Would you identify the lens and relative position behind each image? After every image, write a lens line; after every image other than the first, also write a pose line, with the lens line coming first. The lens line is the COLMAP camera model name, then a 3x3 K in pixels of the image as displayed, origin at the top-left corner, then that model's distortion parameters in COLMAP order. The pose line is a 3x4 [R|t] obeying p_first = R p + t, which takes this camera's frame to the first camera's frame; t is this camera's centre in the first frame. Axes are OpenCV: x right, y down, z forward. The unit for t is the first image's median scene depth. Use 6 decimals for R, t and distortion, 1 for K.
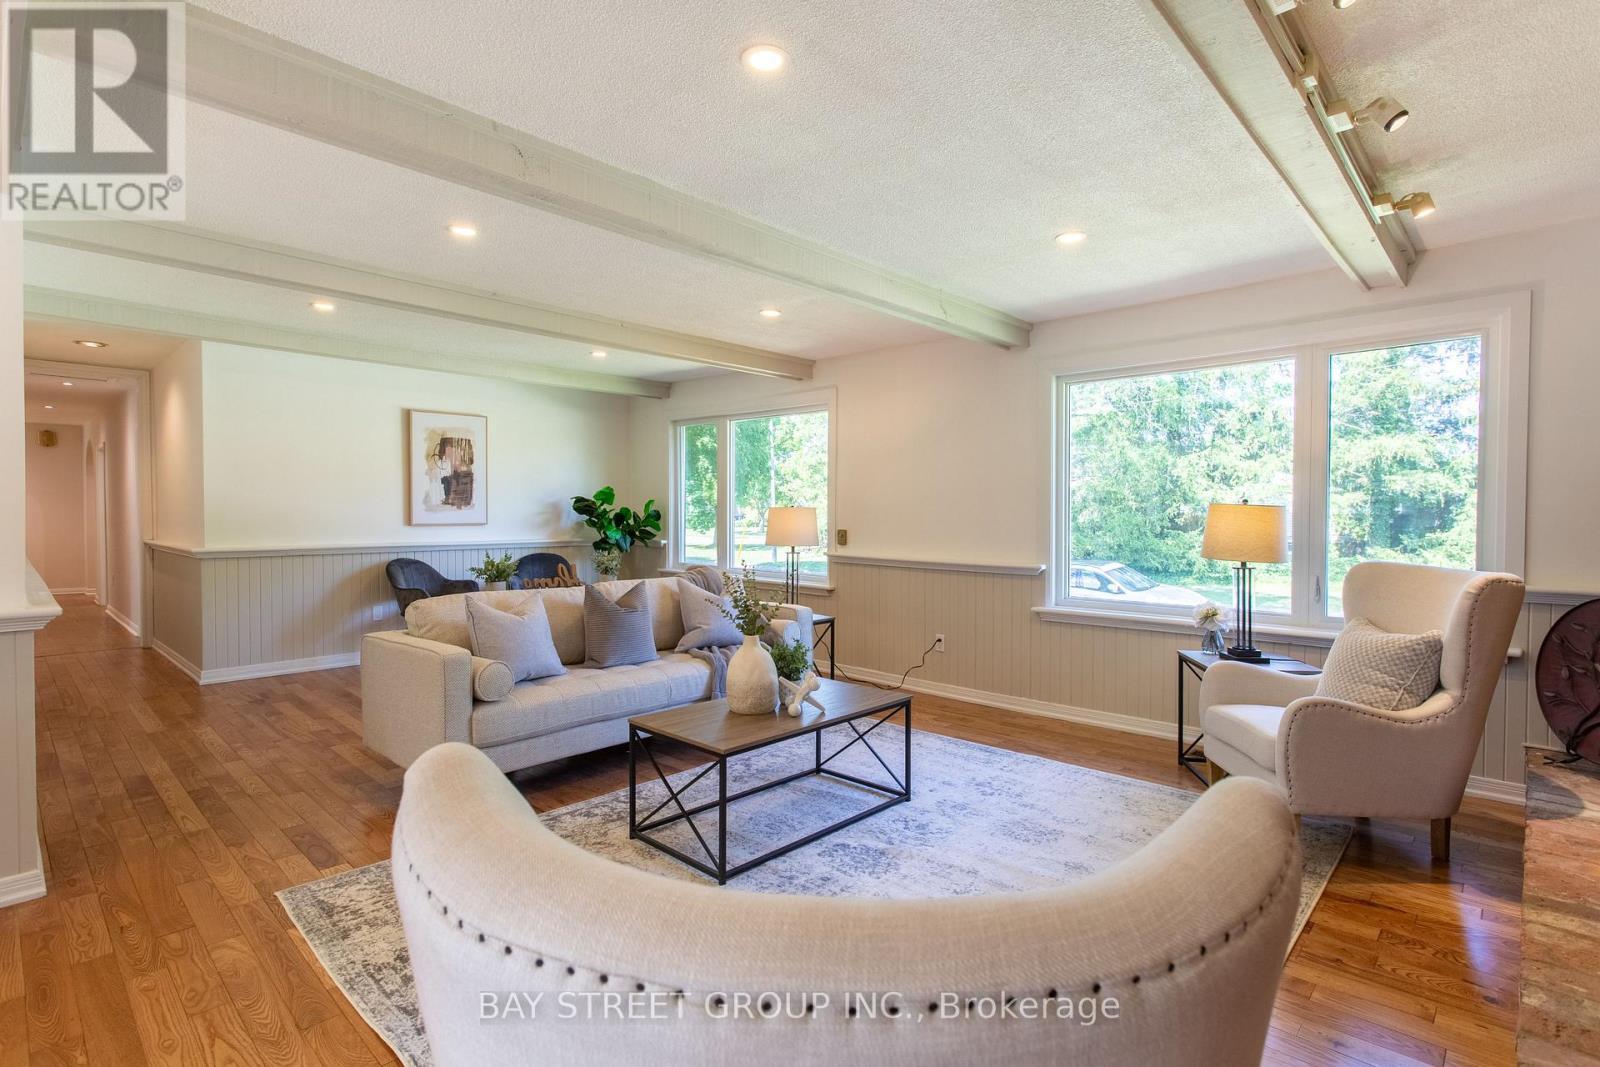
lens RADIAL K [[761.0, 0, 797.2], [0, 761.0, 526.7], [0, 0, 1]] dist [0.006600, 0.000320]
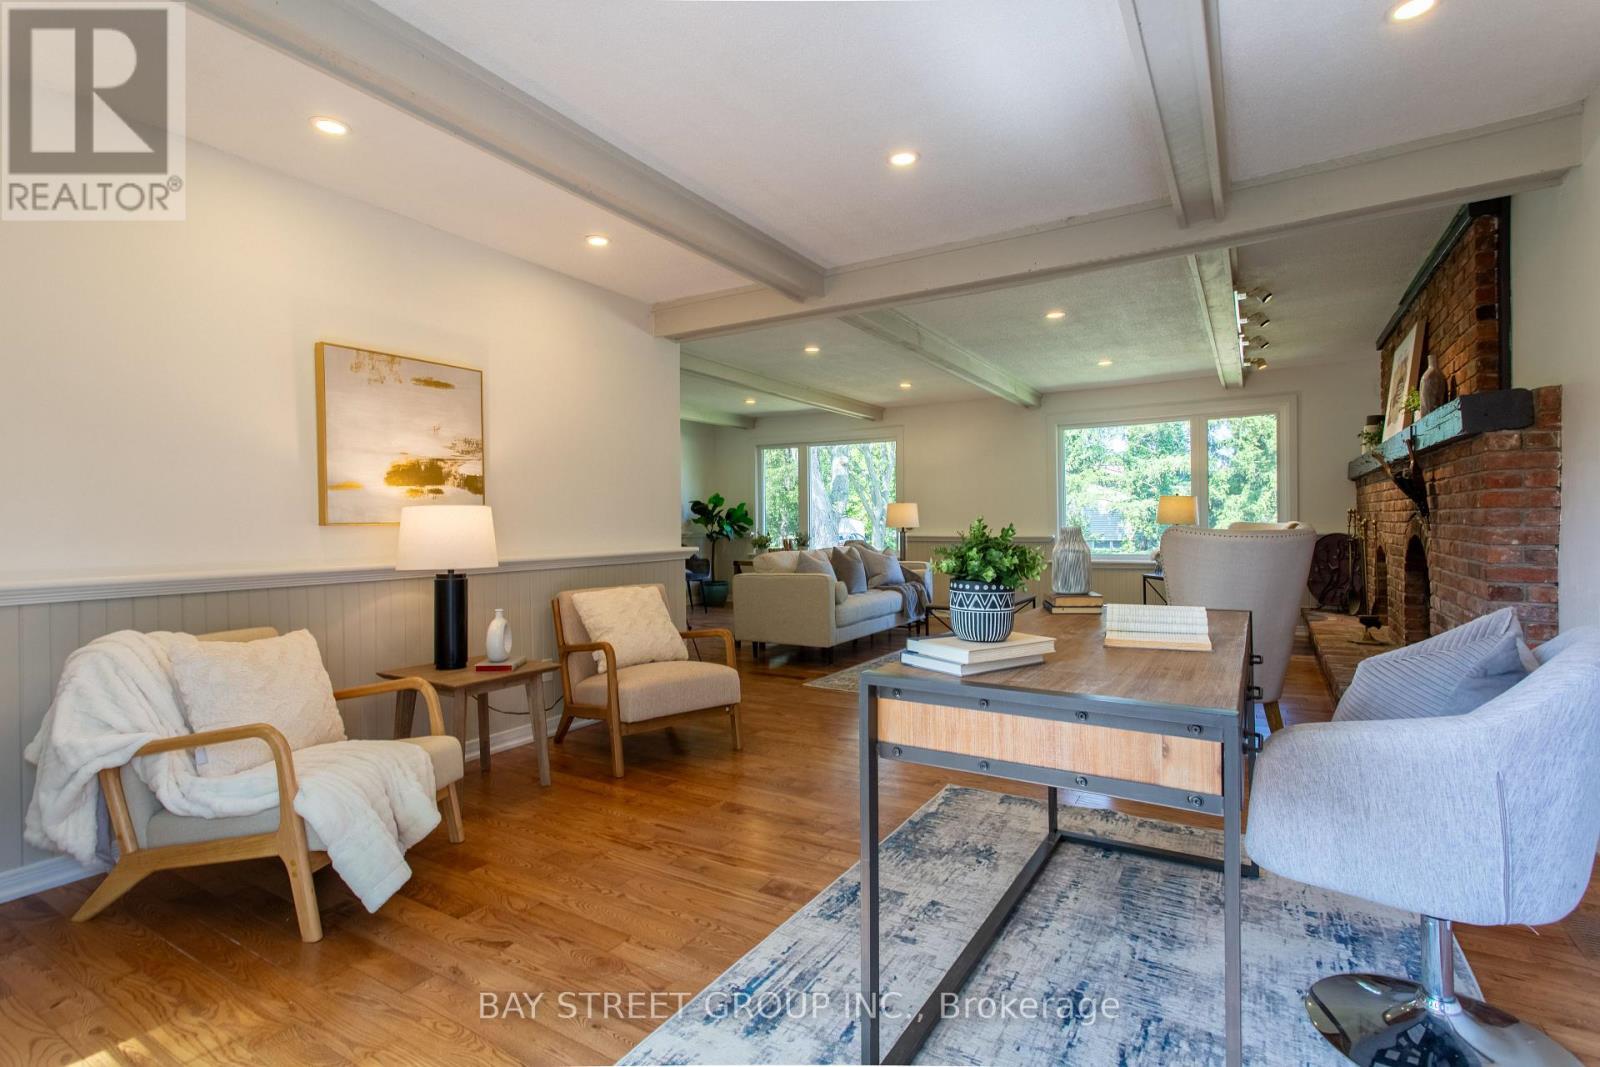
lens RADIAL K [[738.1, 0, 808.9], [0, 738.1, 526.8], [0, 0, 1]] dist [0.013806, -0.000334]
pose [[0.975432, -0.015947, 0.219723, -0.433956], [0.019385, 0.999721, -0.013496, 0.032423], [-0.219447, 0.017424, 0.975469, -0.373961]]
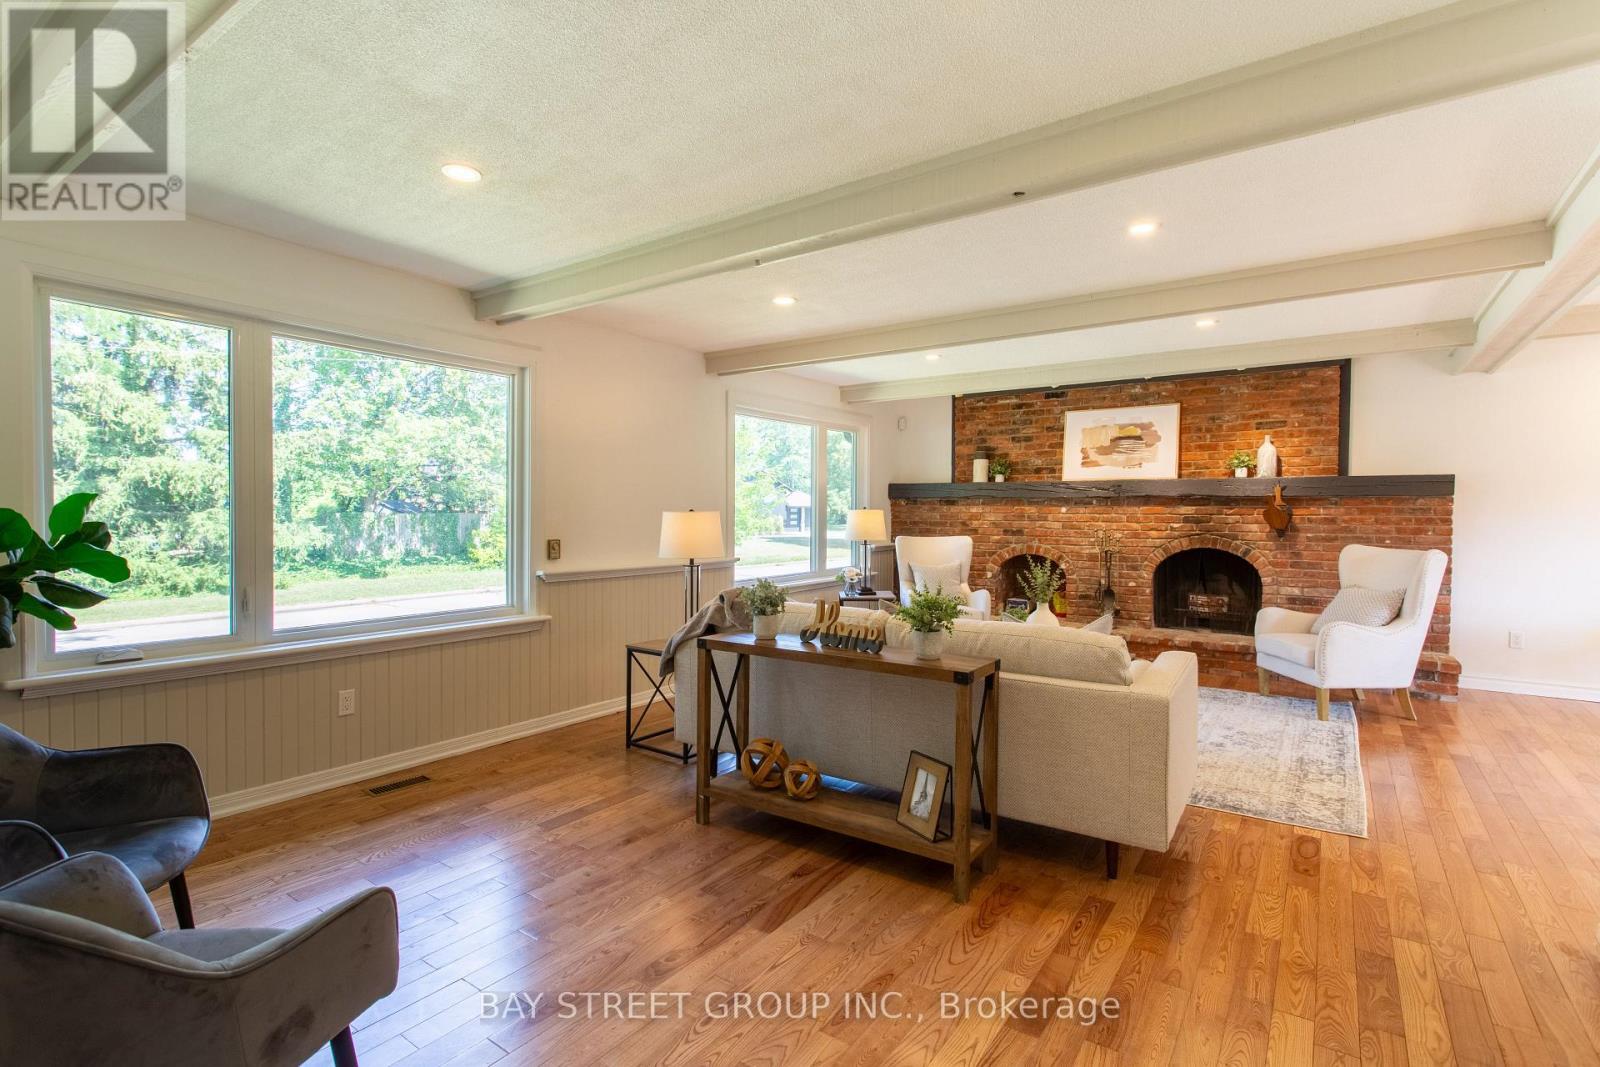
lens RADIAL K [[761.0, 0, 797.2], [0, 761.0, 526.7], [0, 0, 1]] dist [0.006600, 0.000320]
pose [[-0.140425, -0.029325, 0.989657, -0.688068], [0.020217, 0.999268, 0.032479, -0.027242], [-0.989885, 0.024568, -0.139729, 0.811047]]
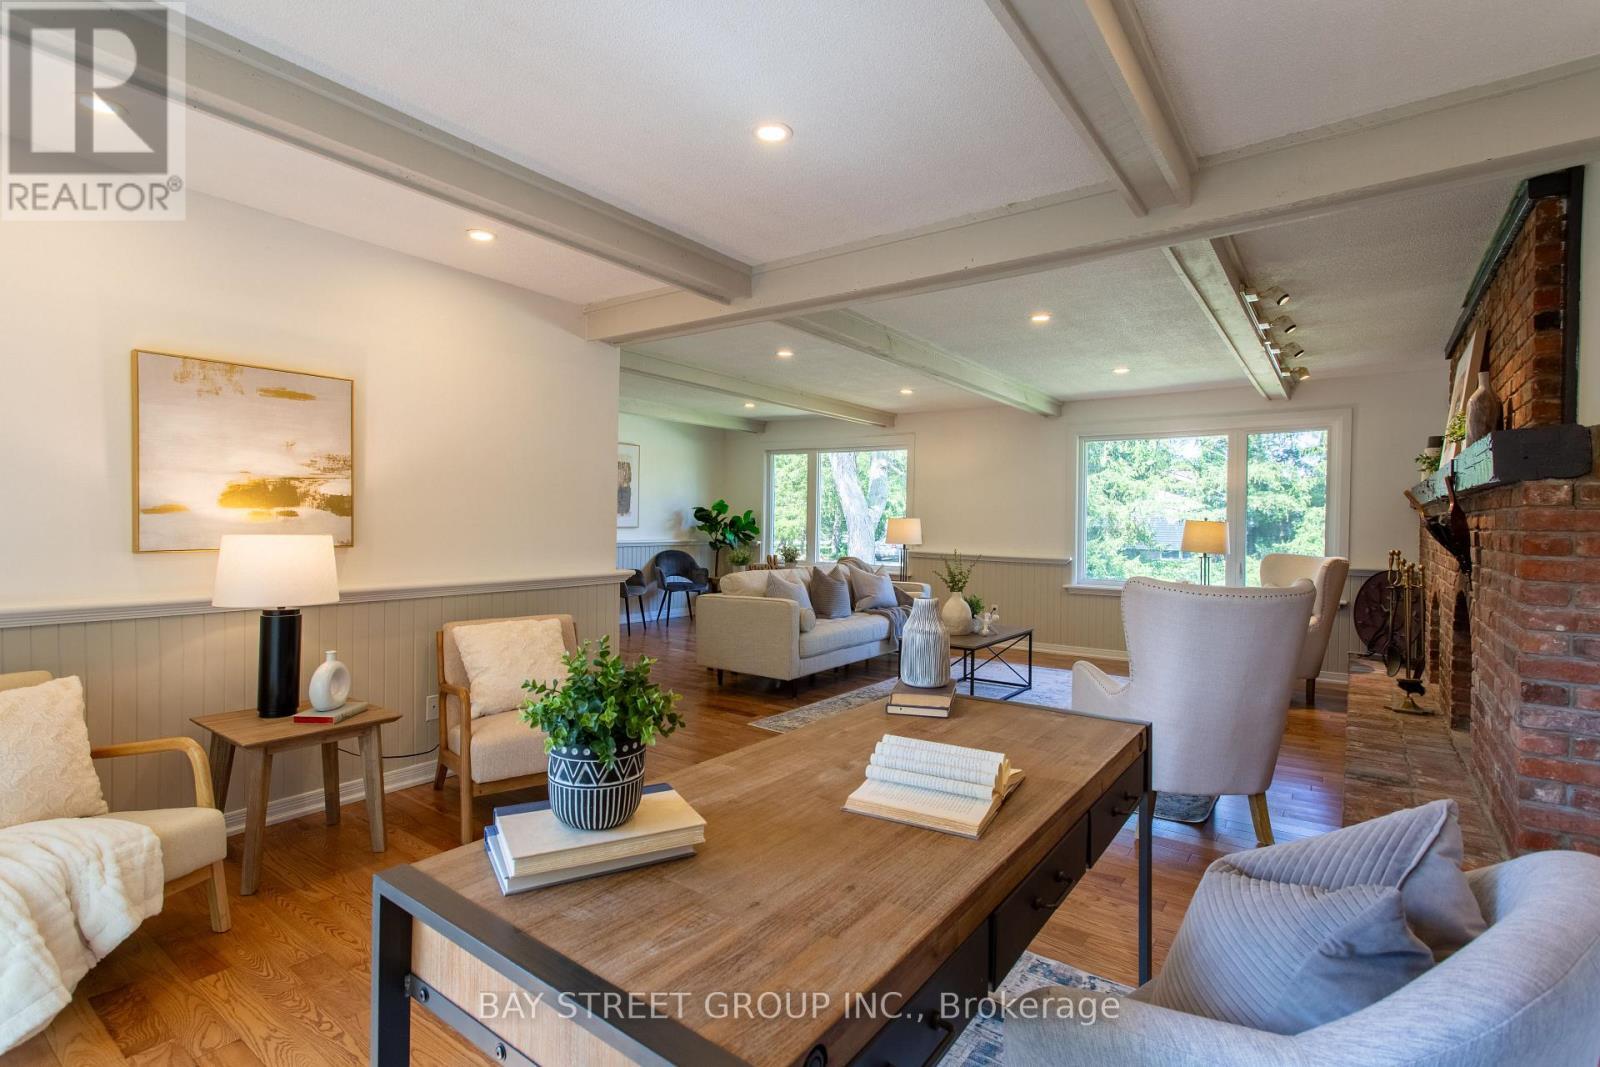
lens RADIAL K [[740.4, 0, 807.0], [0, 740.4, 527.6], [0, 0, 1]] dist [0.010367, 0.000444]
pose [[0.991090, 0.010571, 0.132775, -0.310428], [-0.009494, 0.999917, -0.008744, 0.005443], [-0.132856, 0.007405, 0.991108, -0.322582]]
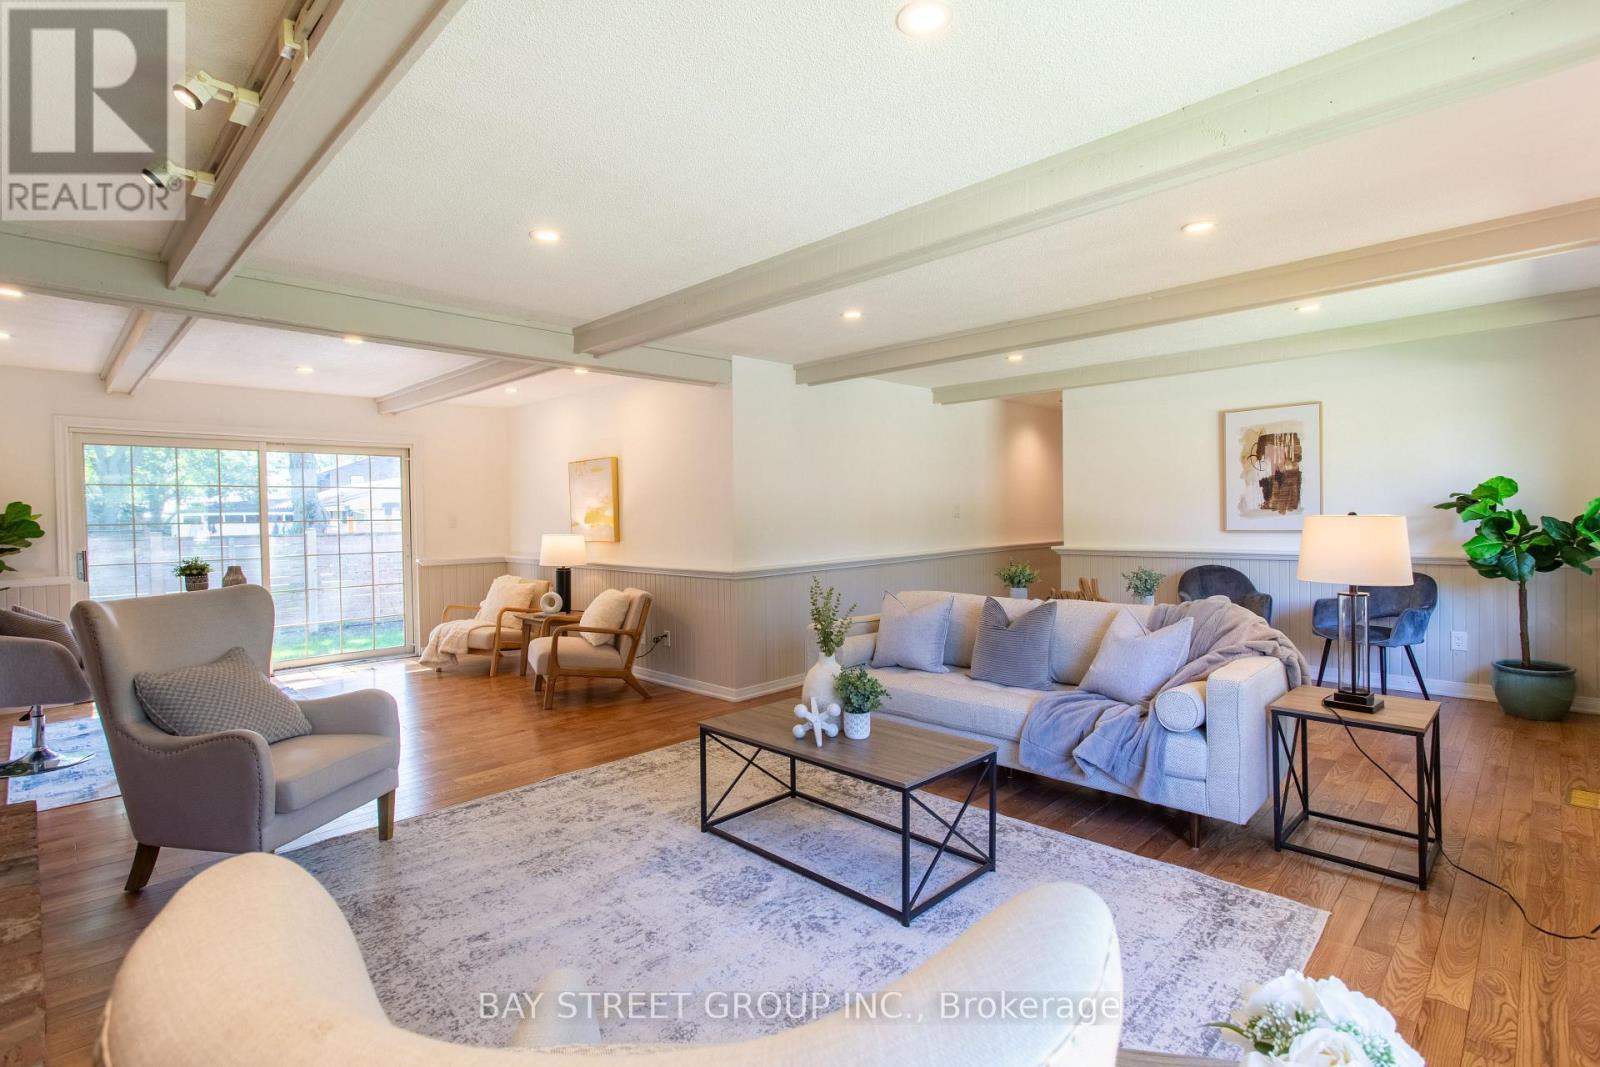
lens RADIAL K [[766.2, 0, 802.7], [0, 766.2, 518.0], [0, 0, 1]] dist [0.001859, 0.000141]
pose [[-0.014574, -0.002361, -0.999891, 0.465513], [-0.006773, 0.999975, -0.002262, -0.013530], [0.999871, 0.006739, -0.014589, 0.482794]]
